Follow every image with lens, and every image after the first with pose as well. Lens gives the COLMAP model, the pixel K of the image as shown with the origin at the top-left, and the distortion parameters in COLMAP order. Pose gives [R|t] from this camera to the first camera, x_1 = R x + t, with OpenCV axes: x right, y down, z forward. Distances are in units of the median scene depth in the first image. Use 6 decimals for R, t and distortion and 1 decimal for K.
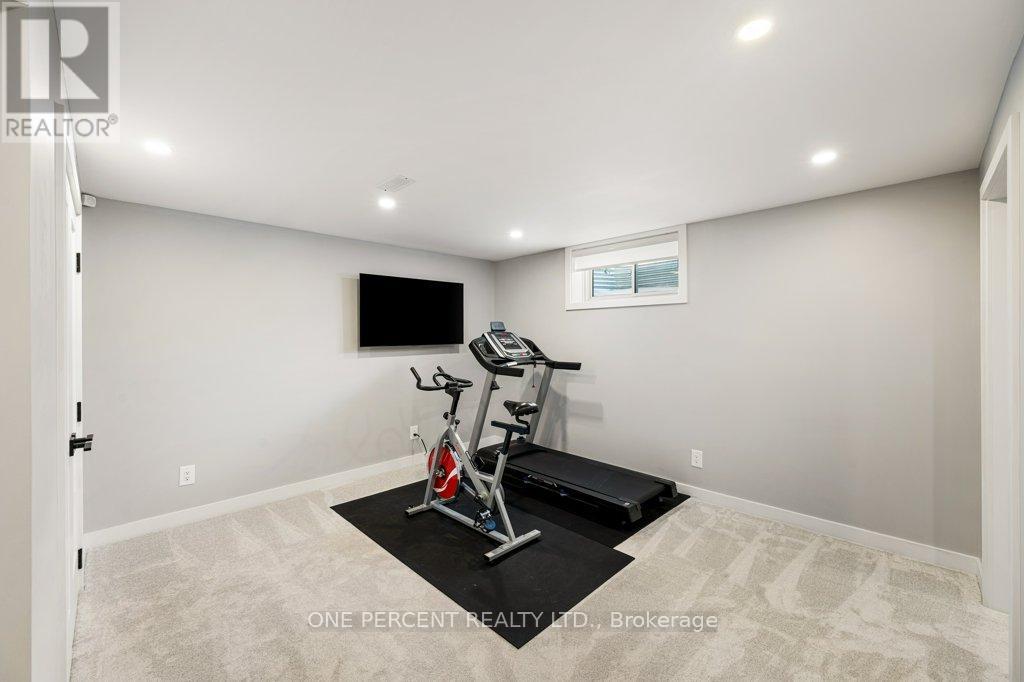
lens RADIAL K [[405.5, 0, 515.0], [0, 405.5, 336.2], [0, 0, 1]] dist [0.000708, 0.000002]
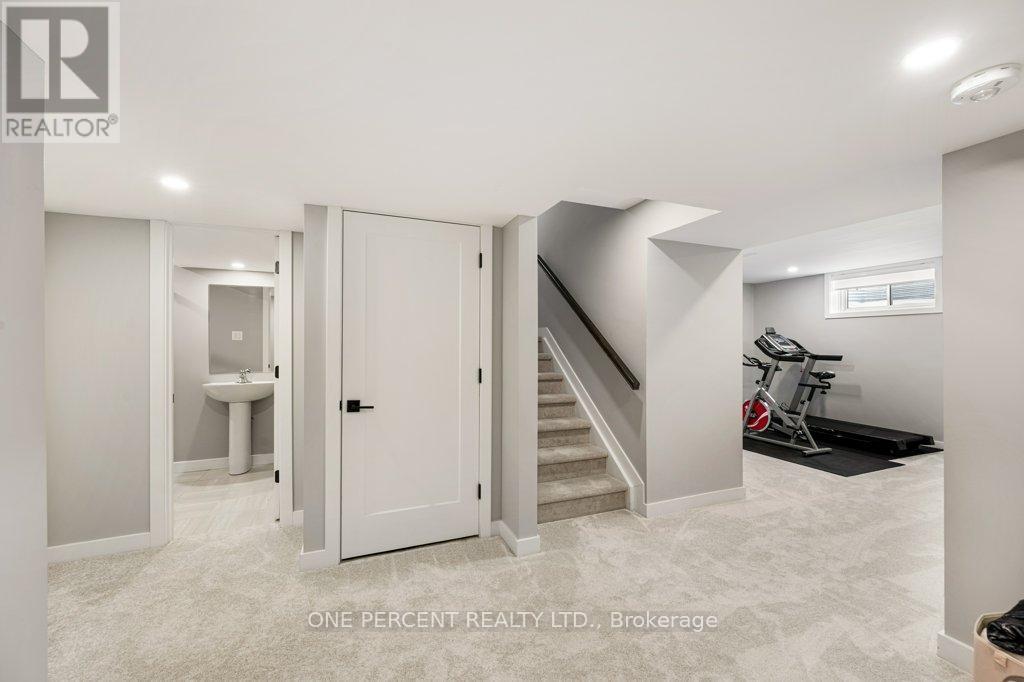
lens RADIAL K [[405.5, 0, 509.3], [0, 405.5, 341.5], [0, 0, 1]] dist [0.000708, 0.000002]
pose [[0.923097, 0.005388, -0.384528, -0.368277], [-0.006233, 0.999980, -0.000950, 0.024816], [0.384516, 0.003274, 0.923113, -0.761906]]
